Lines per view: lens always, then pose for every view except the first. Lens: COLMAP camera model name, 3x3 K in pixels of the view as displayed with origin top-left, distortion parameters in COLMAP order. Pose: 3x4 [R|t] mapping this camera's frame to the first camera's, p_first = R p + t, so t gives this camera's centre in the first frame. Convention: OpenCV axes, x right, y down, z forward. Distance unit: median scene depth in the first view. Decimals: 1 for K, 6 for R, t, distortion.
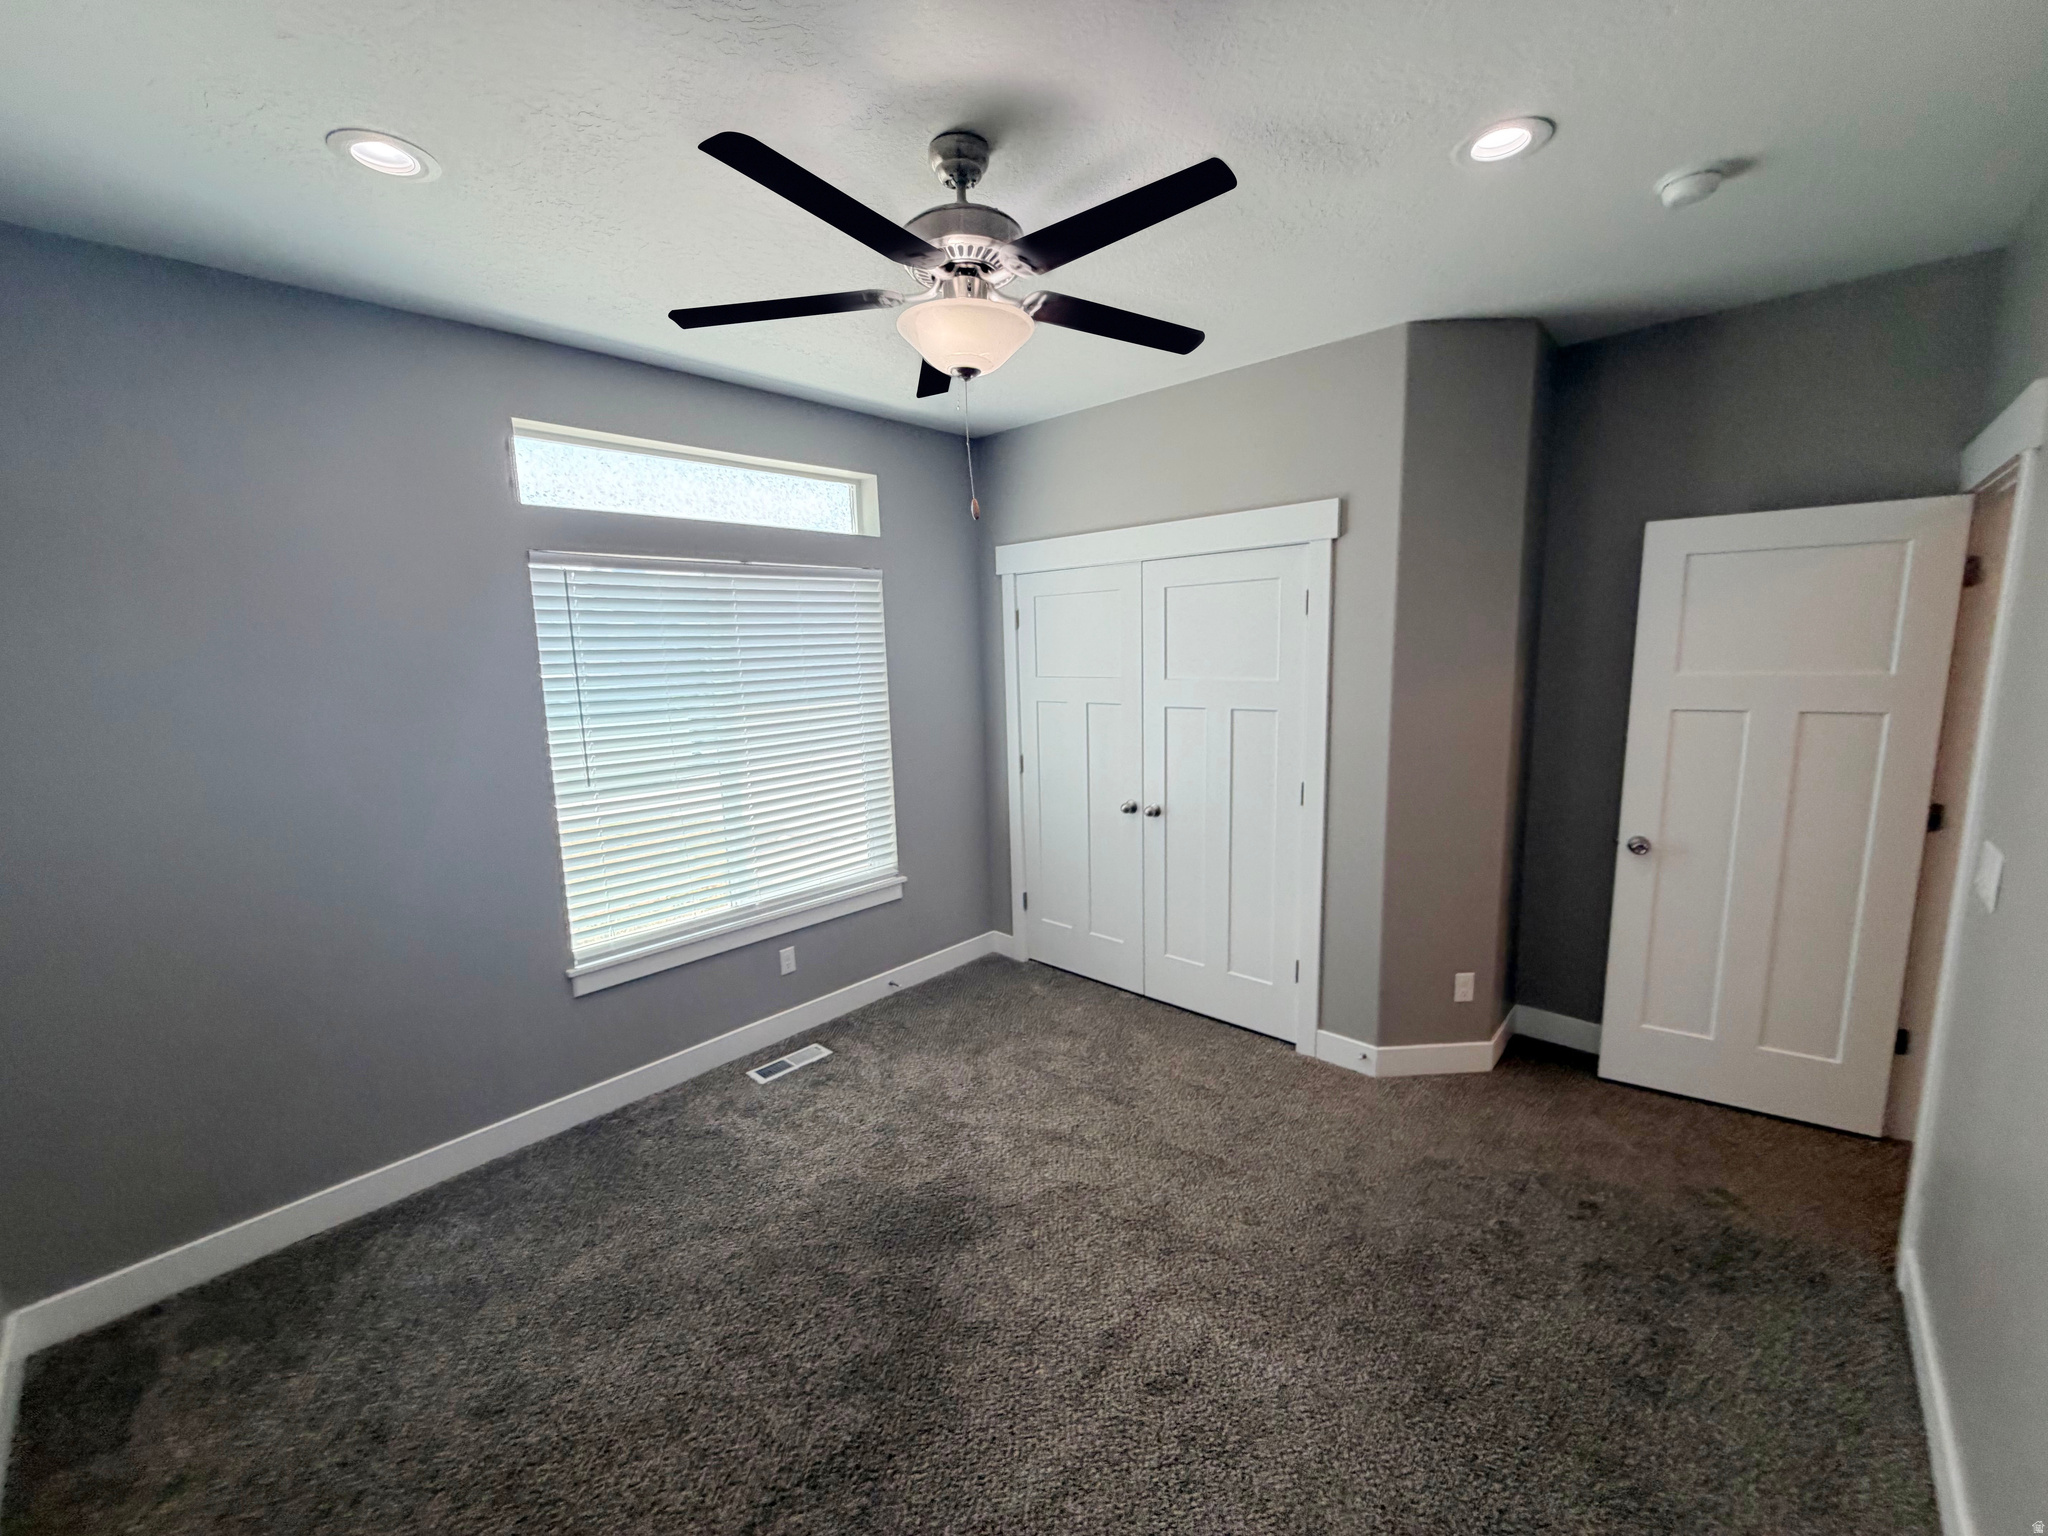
lens RADIAL K [[810.7, 0, 1024.0], [0, 810.7, 768.0], [0, 0, 1]] dist [0.000407, 0.000209]
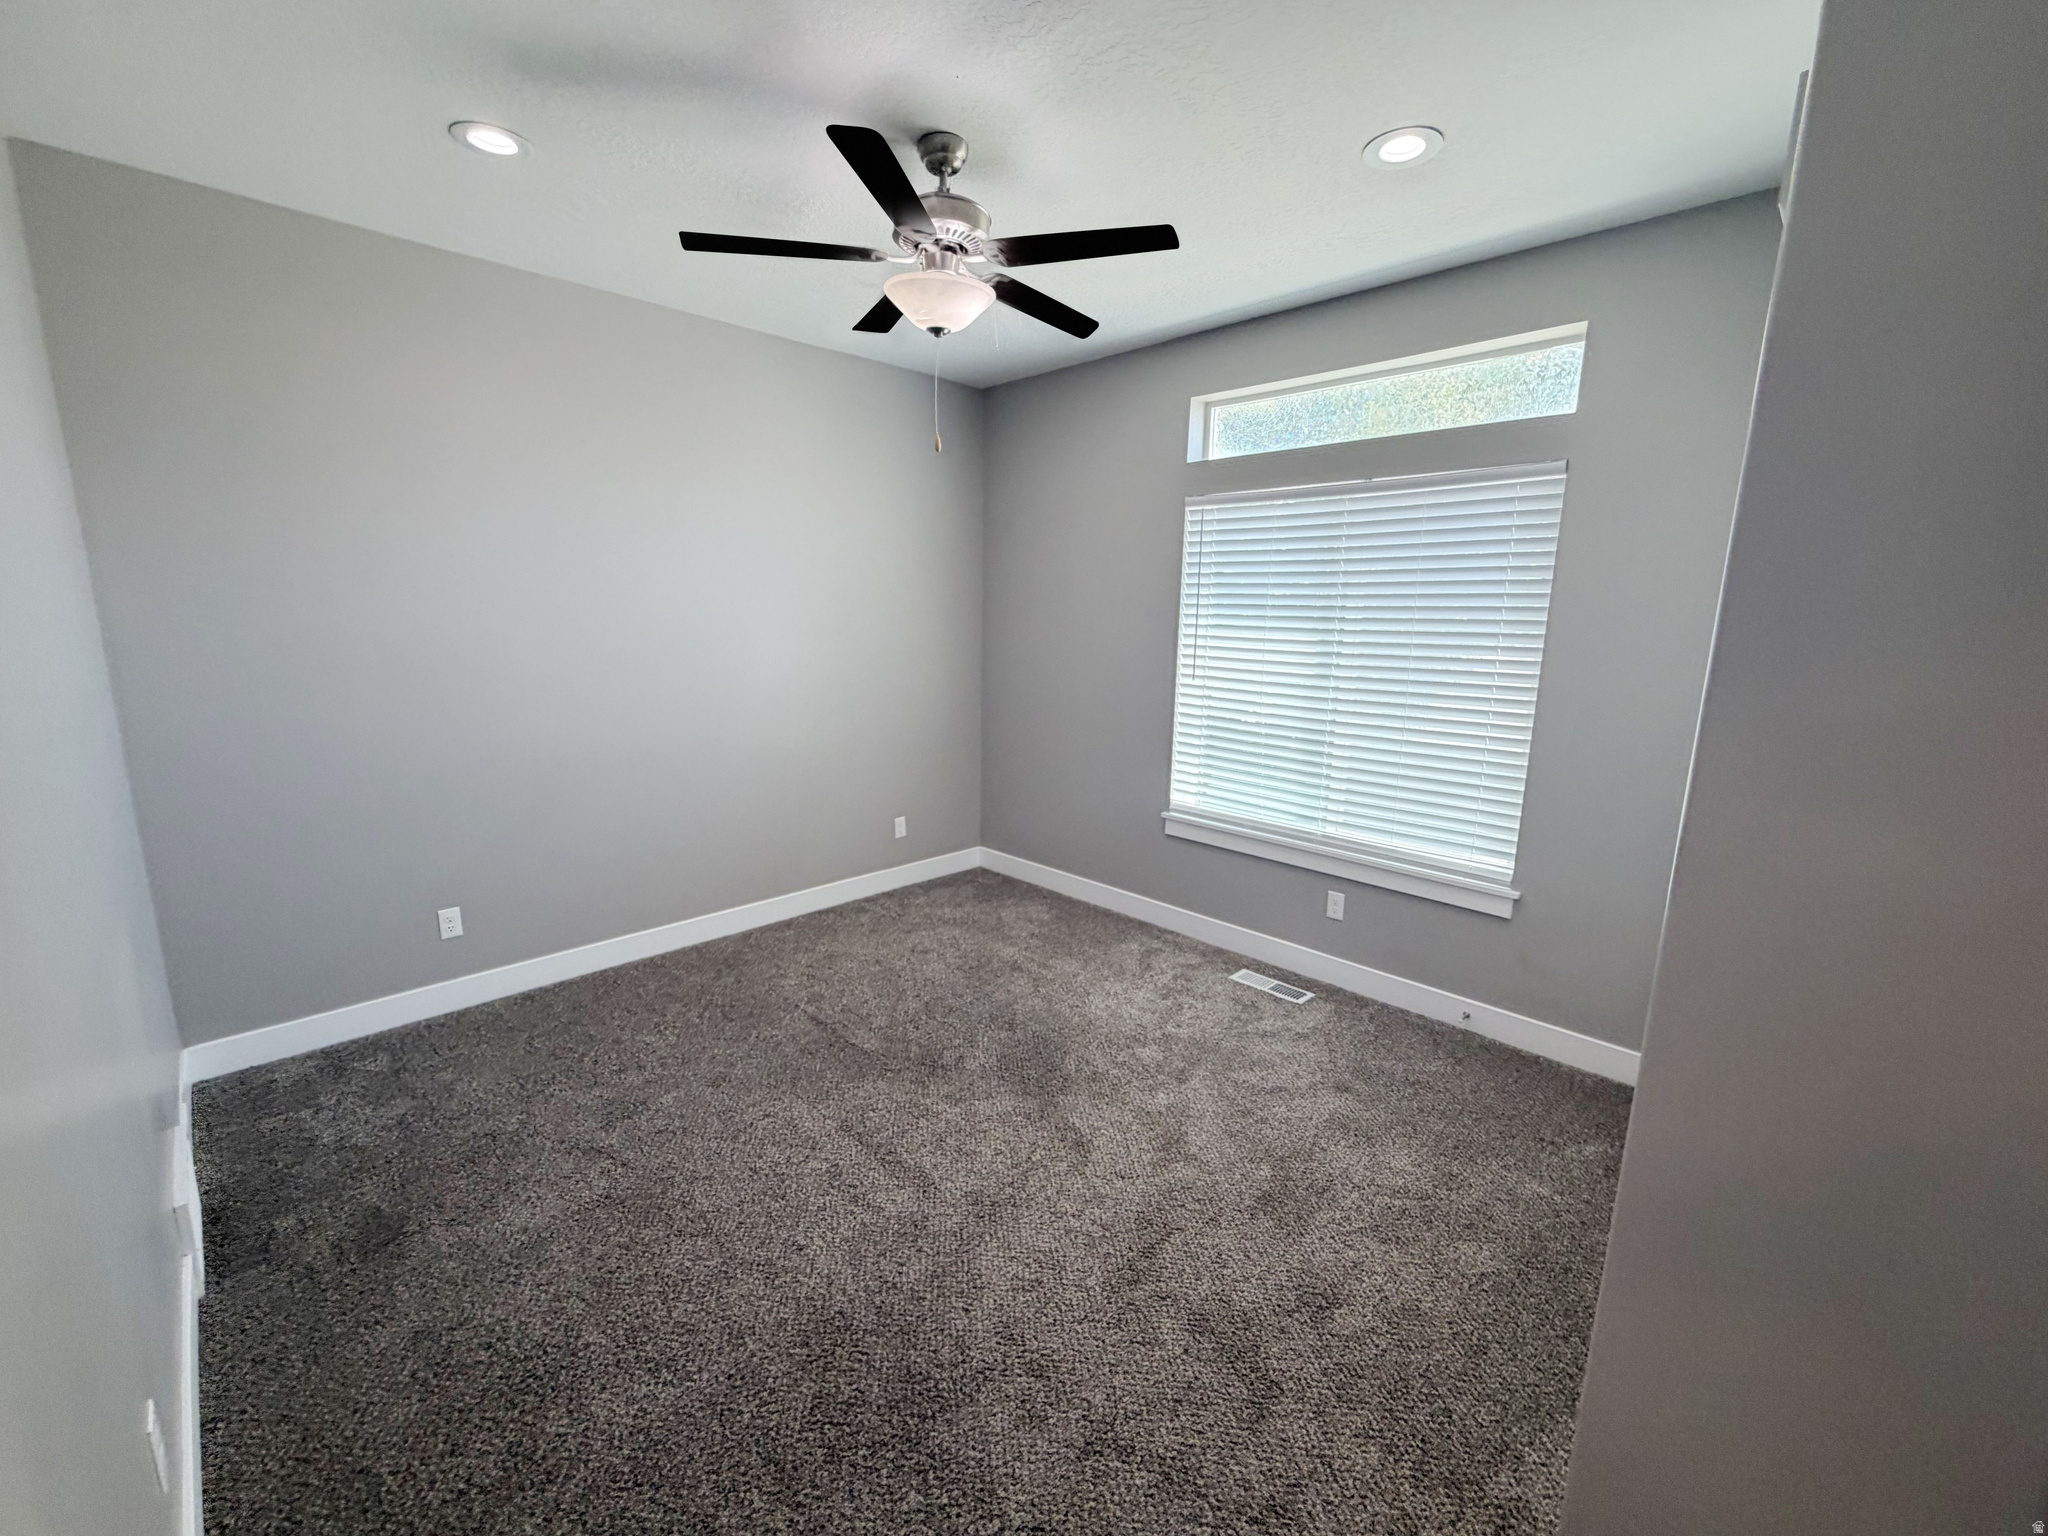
lens RADIAL K [[831.8, 0, 1016.0], [0, 831.8, 763.2], [0, 0, 1]] dist [-0.000210, -0.000213]
pose [[-0.043588, 0.209279, -0.976884, 0.739701], [-0.167086, 0.962514, 0.213656, -0.078719], [0.984978, 0.172536, -0.006987, 0.701866]]
